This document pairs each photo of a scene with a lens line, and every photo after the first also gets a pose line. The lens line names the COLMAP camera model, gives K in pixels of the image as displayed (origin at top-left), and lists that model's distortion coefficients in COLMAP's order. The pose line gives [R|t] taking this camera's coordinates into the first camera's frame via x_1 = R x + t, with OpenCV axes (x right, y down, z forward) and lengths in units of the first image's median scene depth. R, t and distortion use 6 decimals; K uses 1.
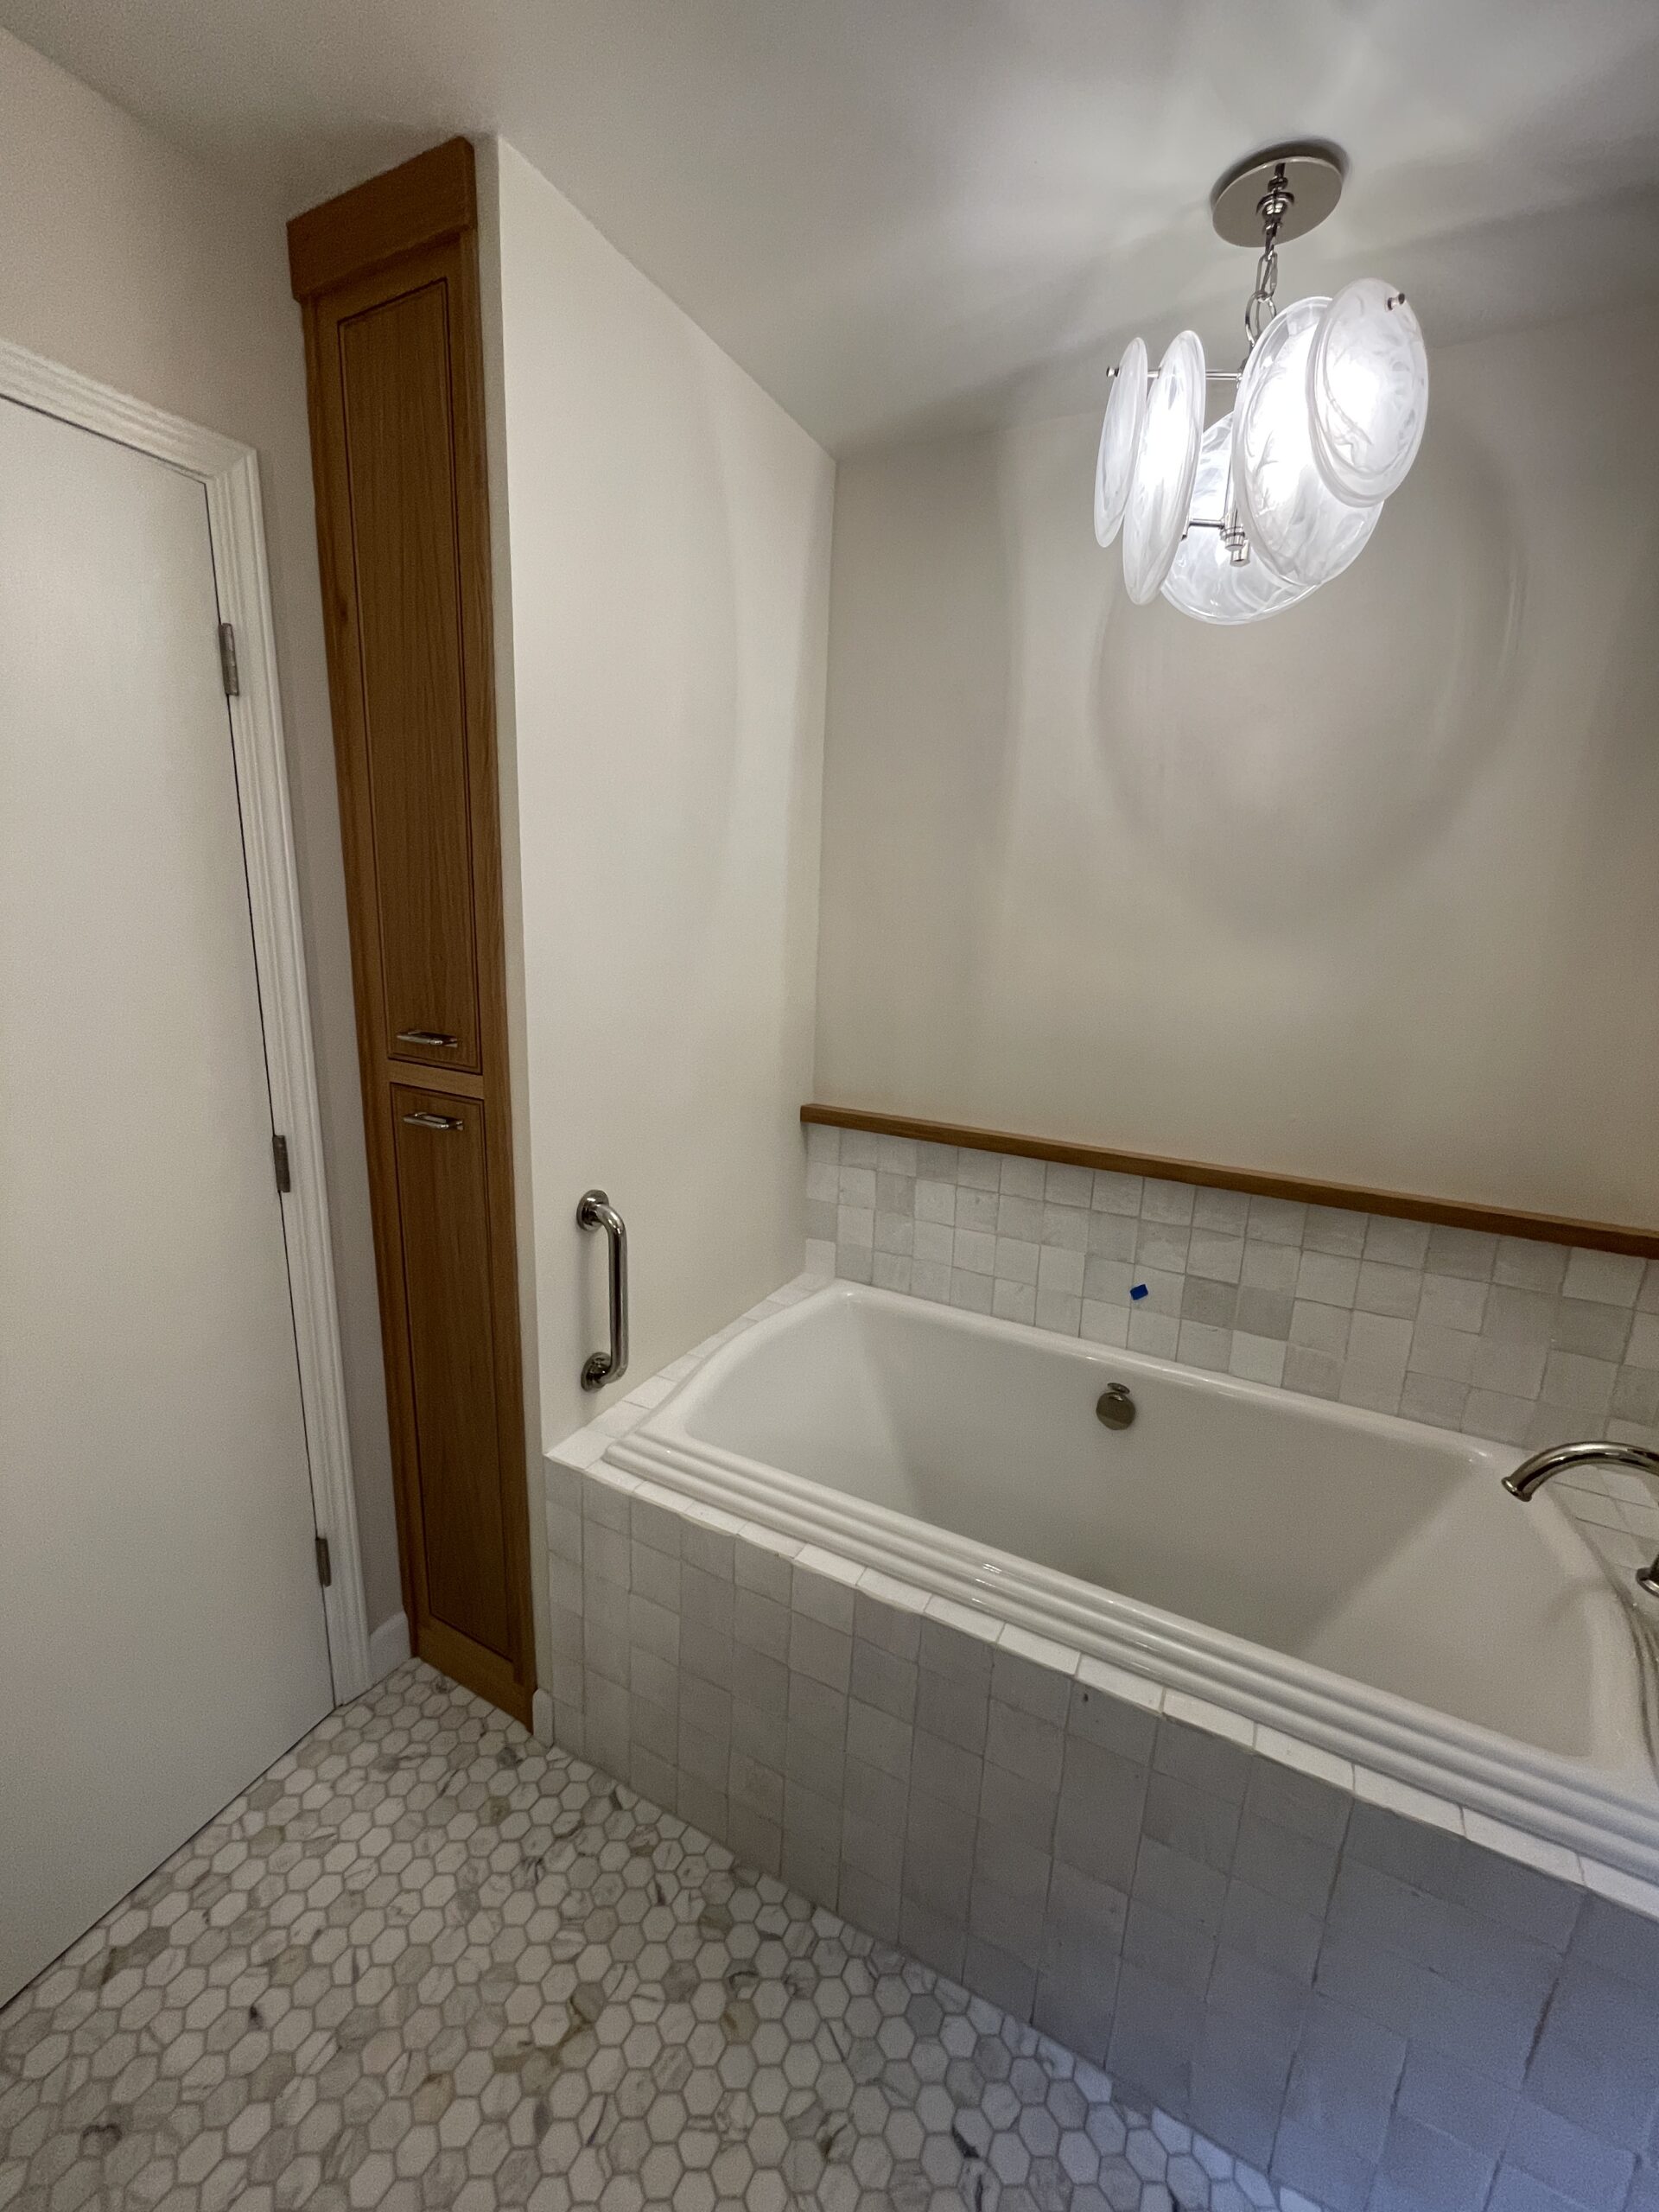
lens RADIAL K [[893.3, 0, 835.5], [0, 893.3, 1105.2], [0, 0, 1]] dist [-0.006519, 0.000517]
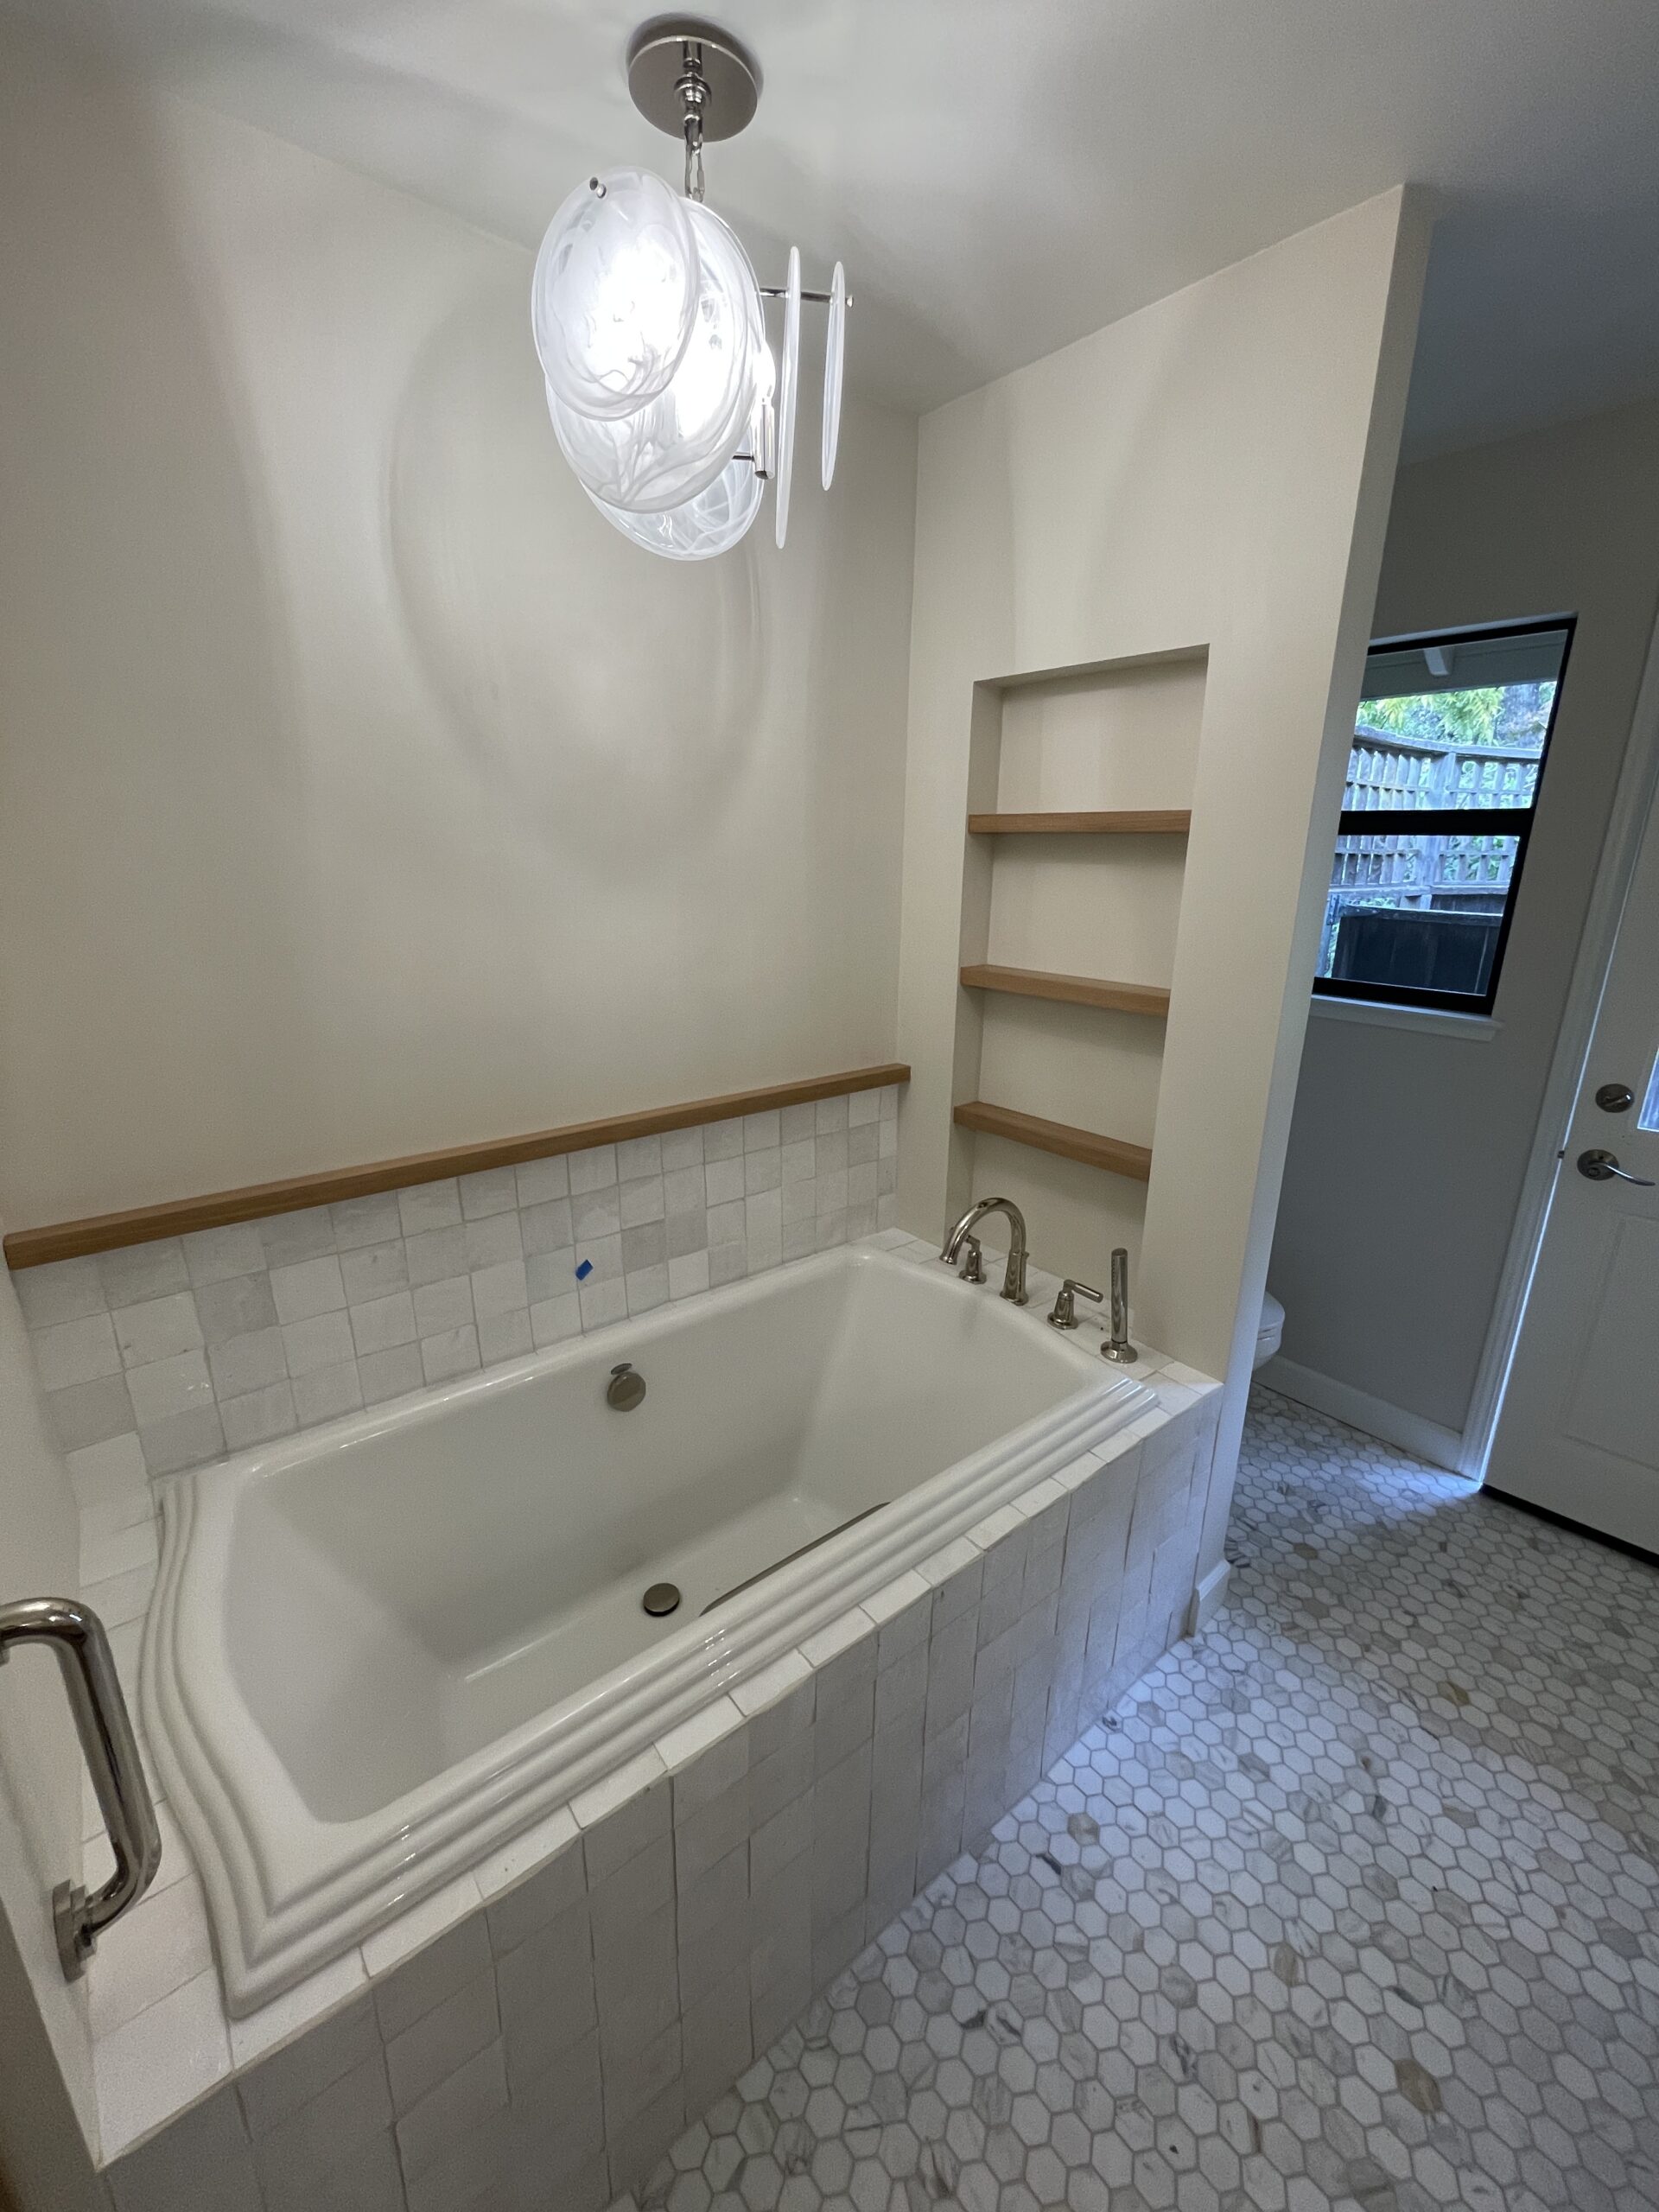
lens RADIAL K [[893.3, 0, 835.5], [0, 893.3, 1105.2], [0, 0, 1]] dist [-0.006519, 0.000517]
pose [[0.392564, -0.286354, 0.874011, -0.477079], [0.206629, 0.953462, 0.219576, -0.157097], [-0.896213, 0.094399, 0.433464, 0.488851]]
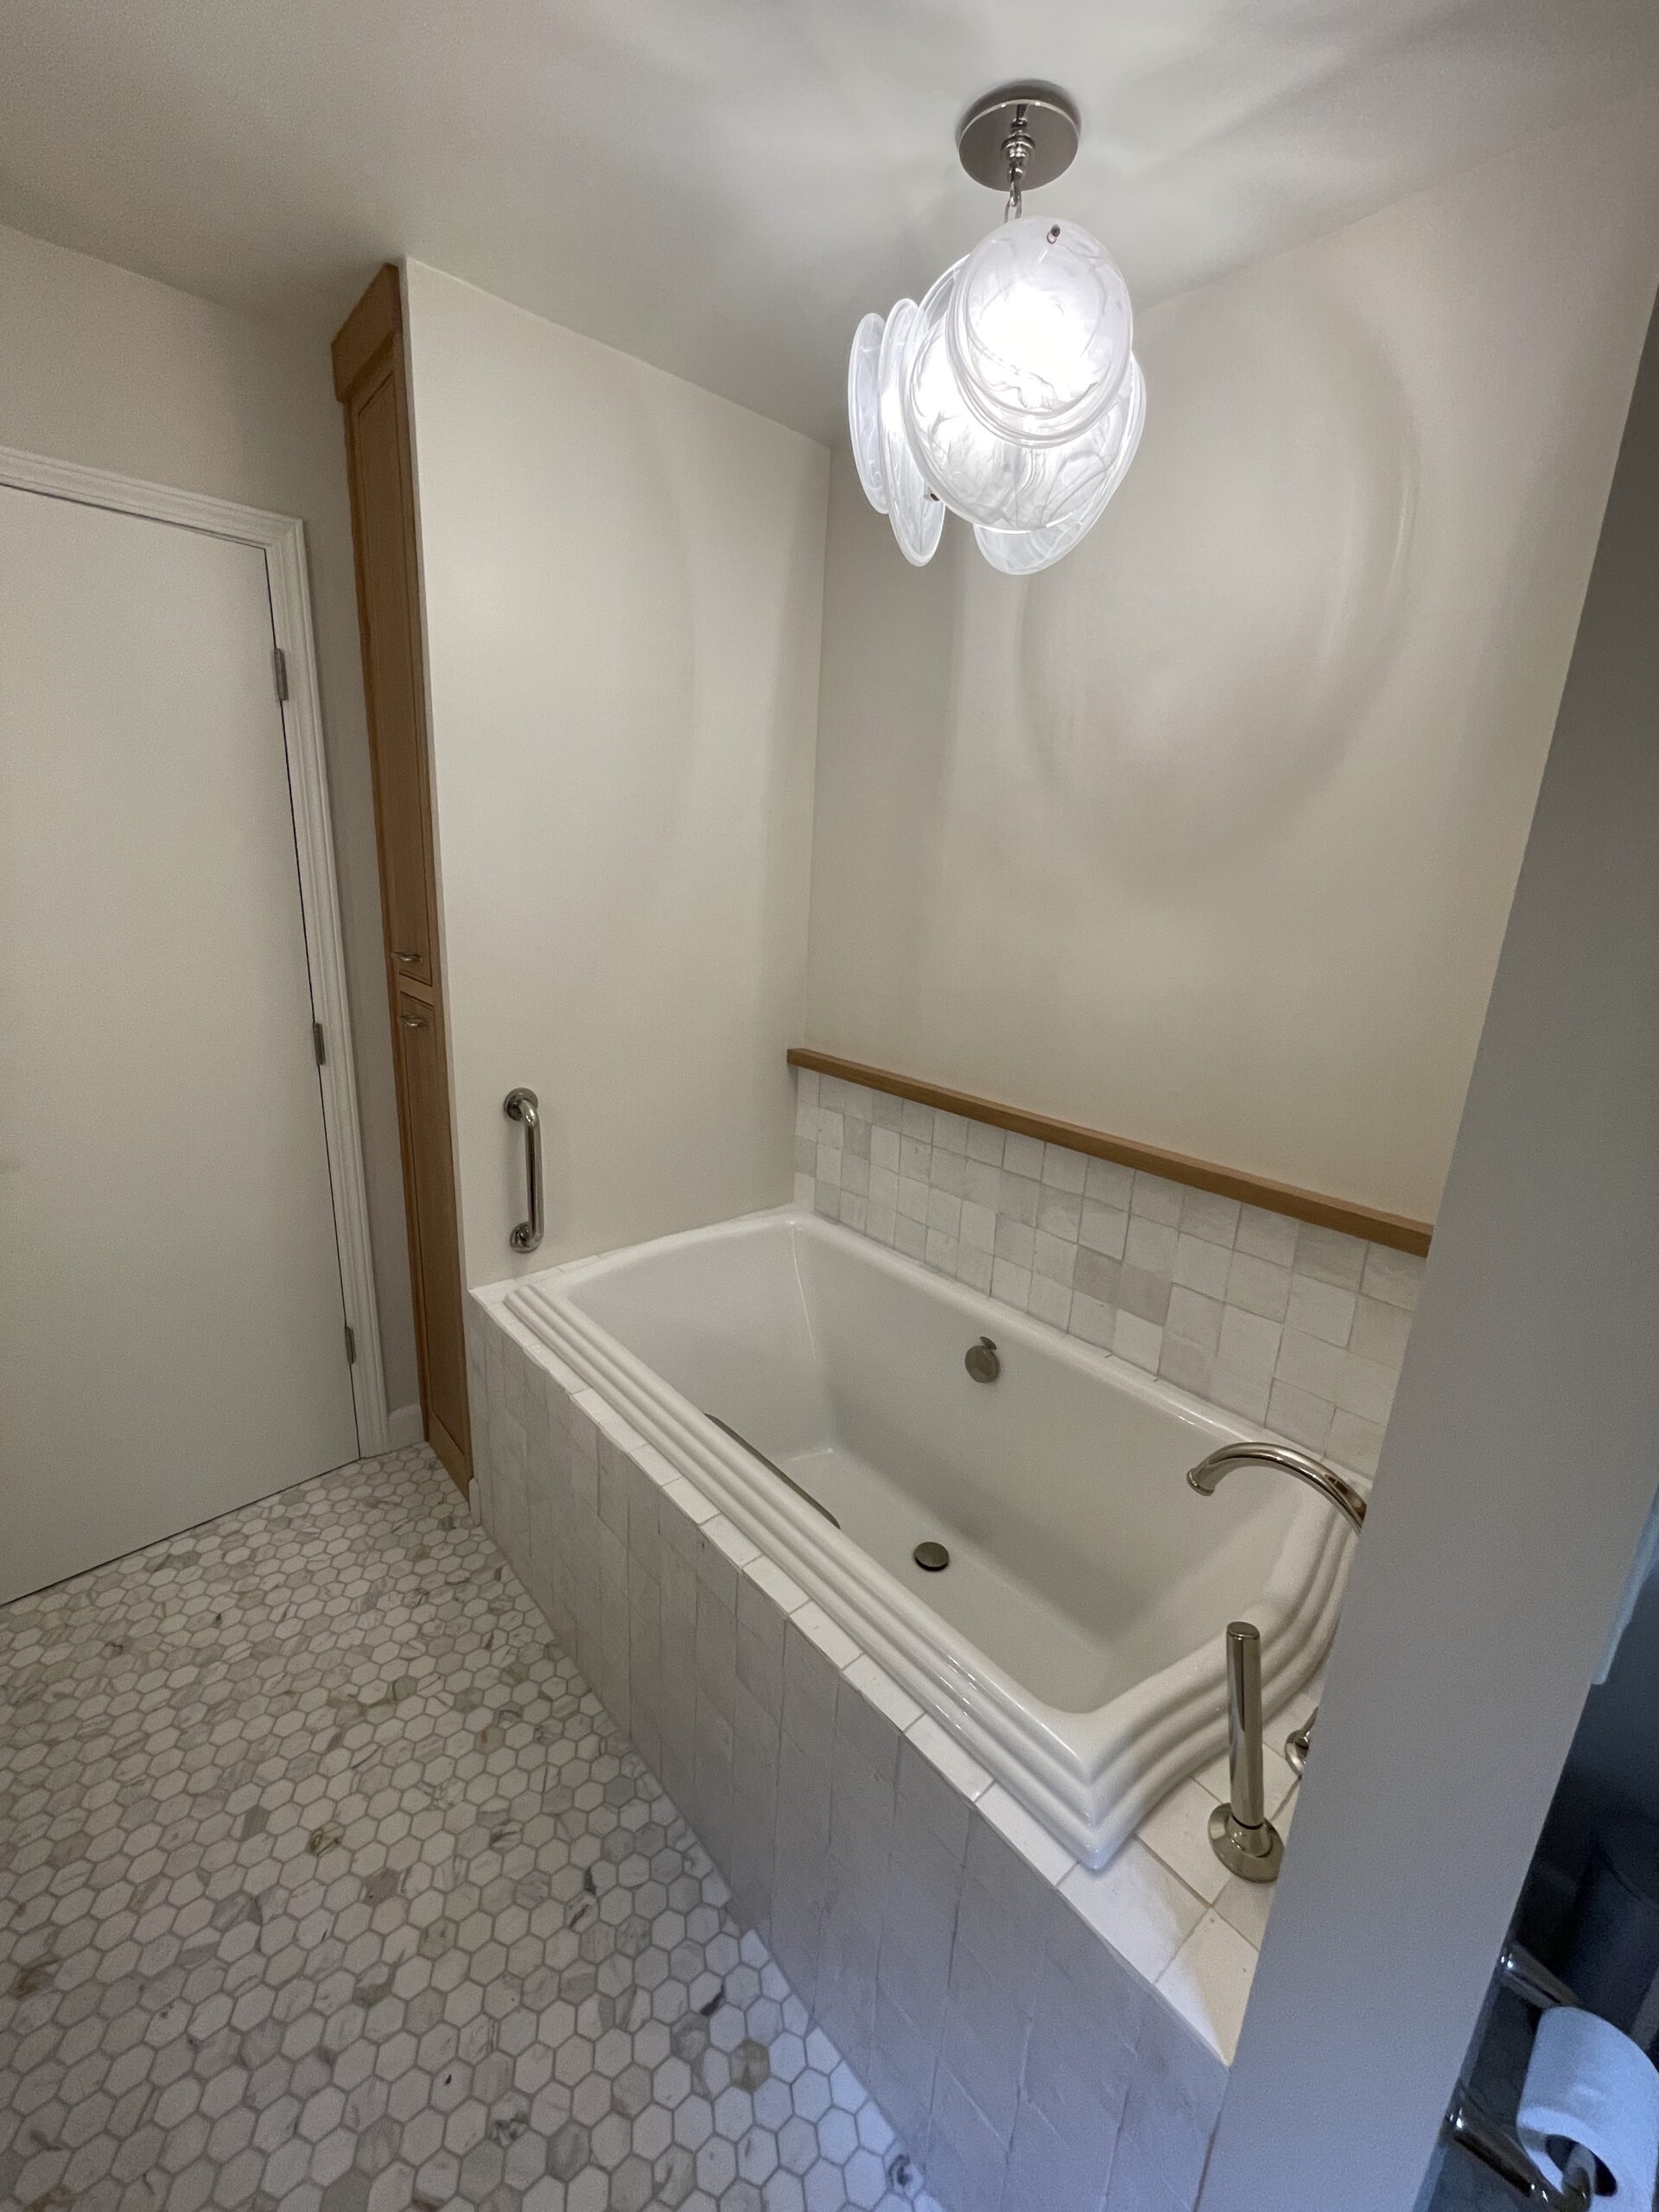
lens RADIAL K [[889.8, 0, 835.4], [0, 889.8, 1105.1], [0, 0, 1]] dist [-0.001322, -0.001716]
pose [[0.933991, 0.101511, -0.342572, 0.655612], [-0.092883, 0.994810, 0.041545, 0.030783], [0.345011, -0.006984, 0.938573, -0.012908]]
